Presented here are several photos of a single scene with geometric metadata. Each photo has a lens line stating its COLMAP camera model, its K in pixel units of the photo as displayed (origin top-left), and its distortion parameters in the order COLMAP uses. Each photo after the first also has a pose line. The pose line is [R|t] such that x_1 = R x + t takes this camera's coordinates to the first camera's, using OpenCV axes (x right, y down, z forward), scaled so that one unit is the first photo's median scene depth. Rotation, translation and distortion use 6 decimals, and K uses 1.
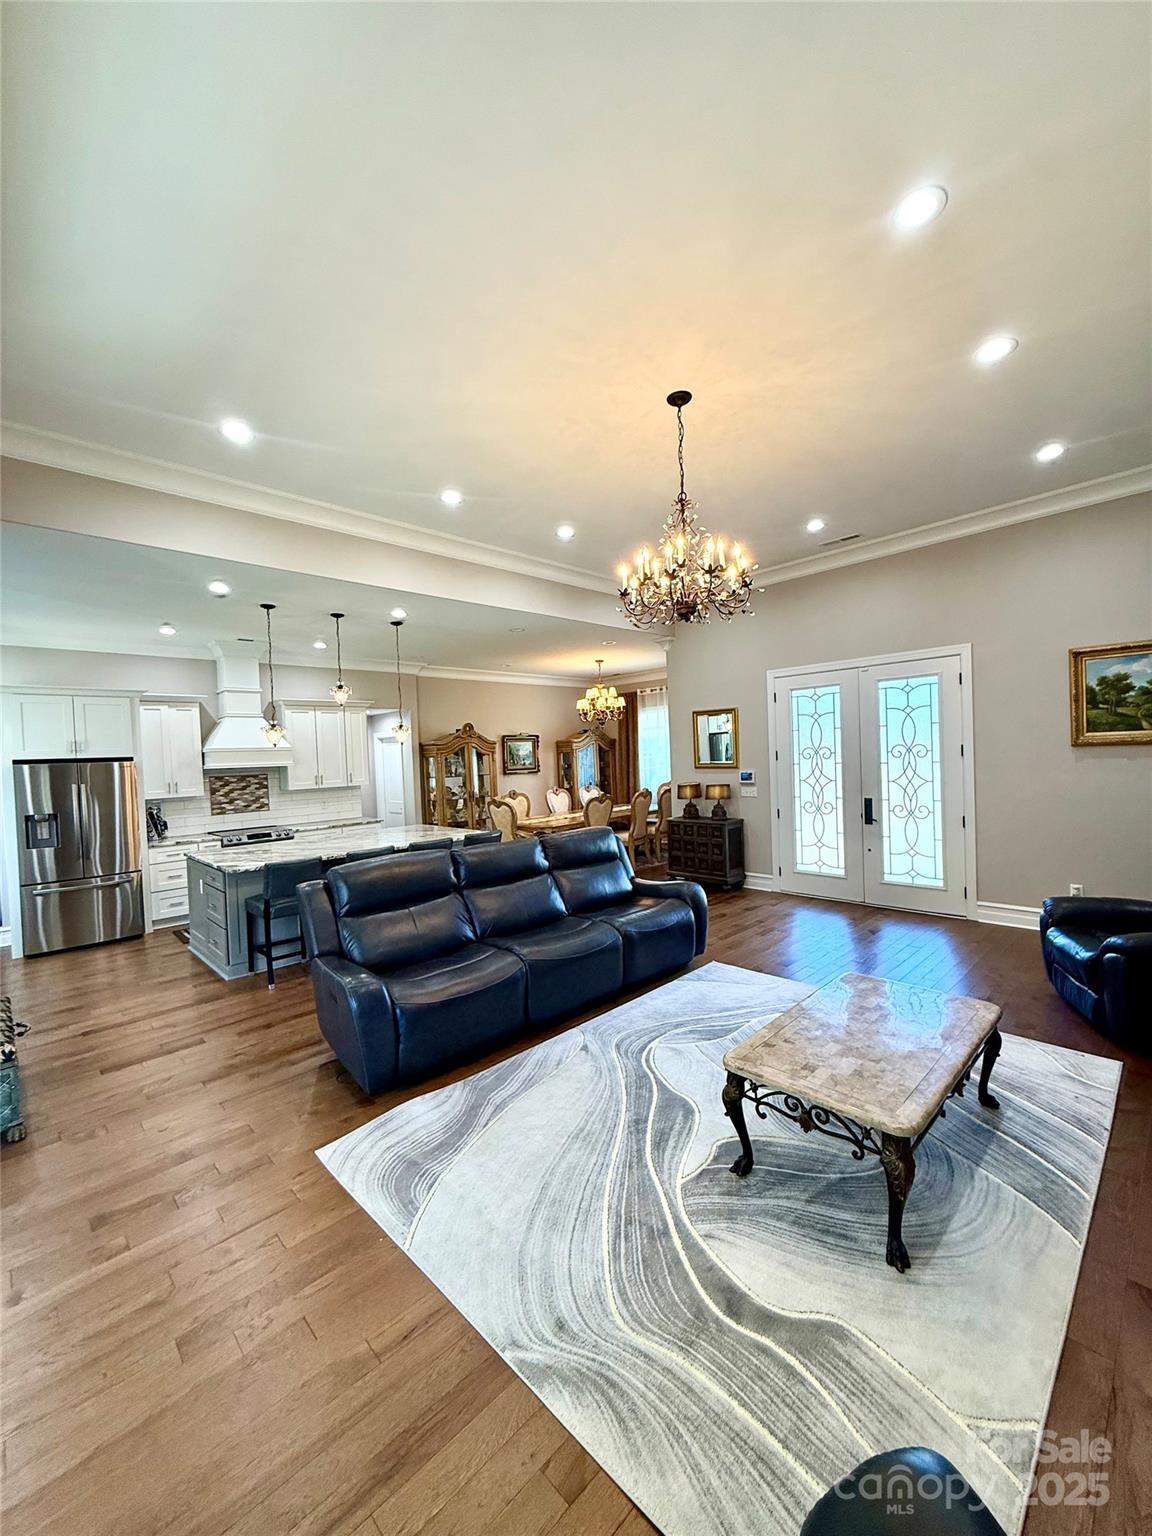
lens RADIAL K [[614.2, 0, 577.7], [0, 614.2, 768.4], [0, 0, 1]] dist [-0.001578, -0.000034]
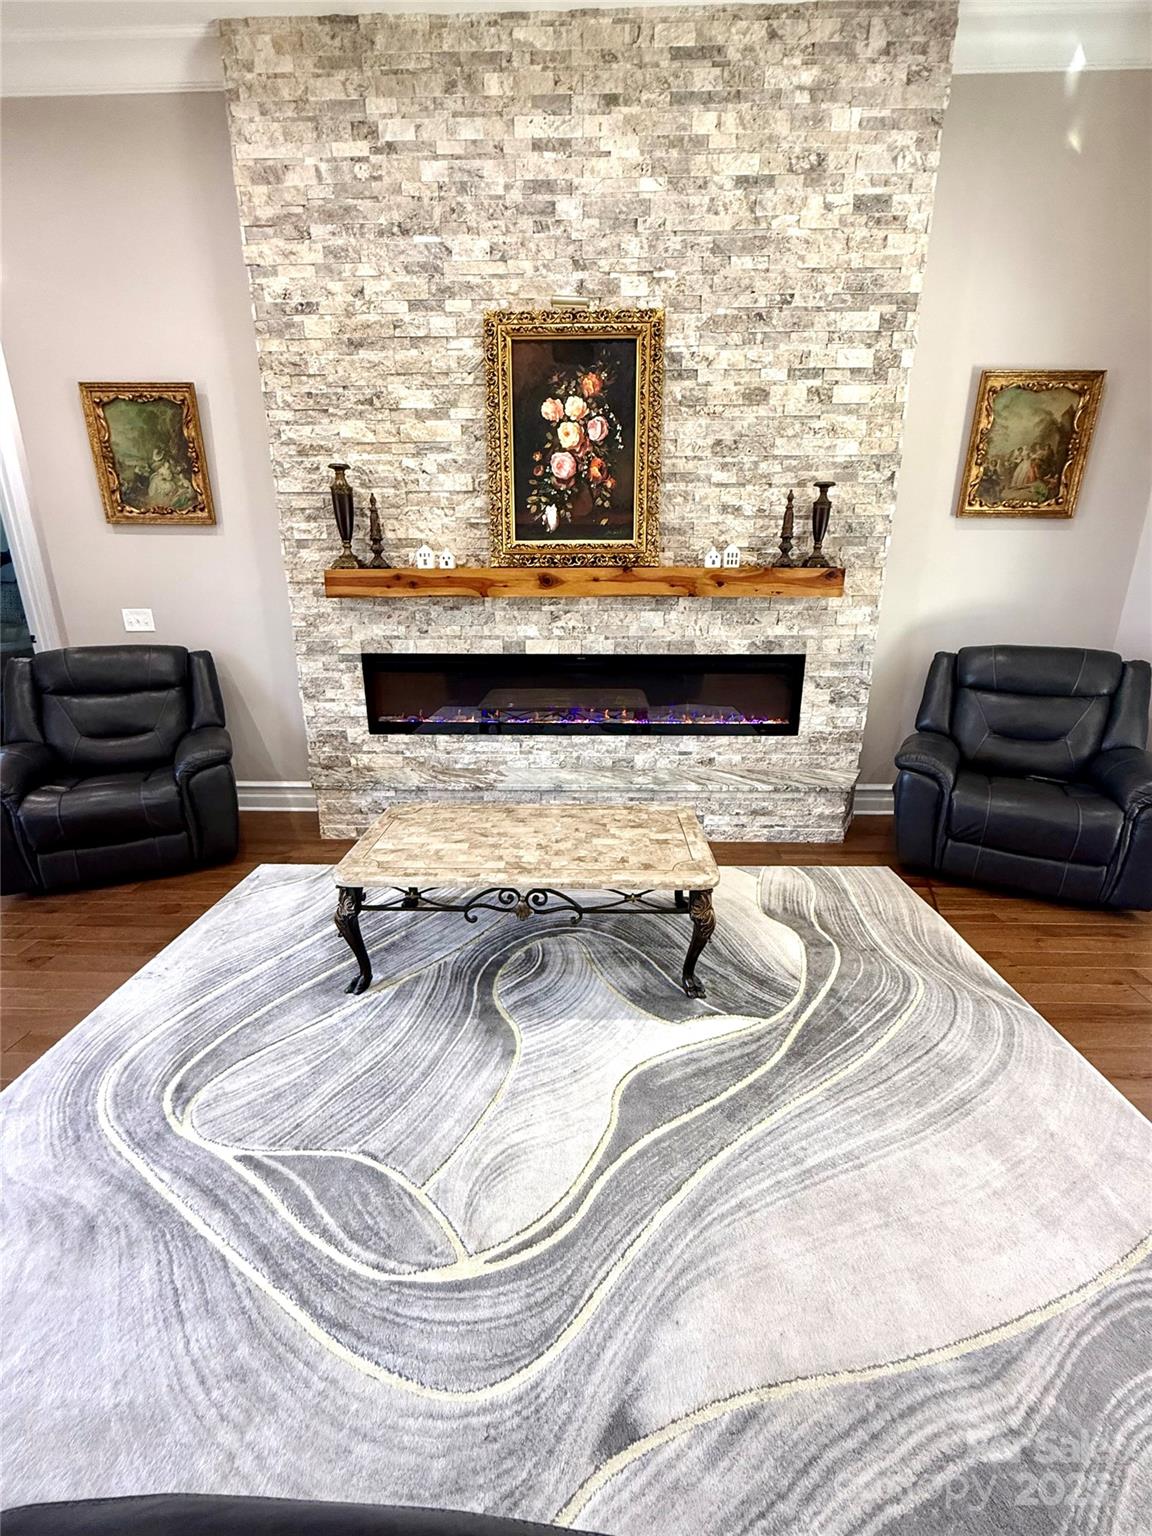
lens RADIAL K [[614.2, 0, 587.0], [0, 614.2, 764.1], [0, 0, 1]] dist [-0.001578, -0.000034]
pose [[-0.697566, -0.166760, 0.696845, -0.189621], [0.046348, 0.960002, 0.276132, 0.097795], [-0.715020, 0.224918, -0.661935, 1.670651]]
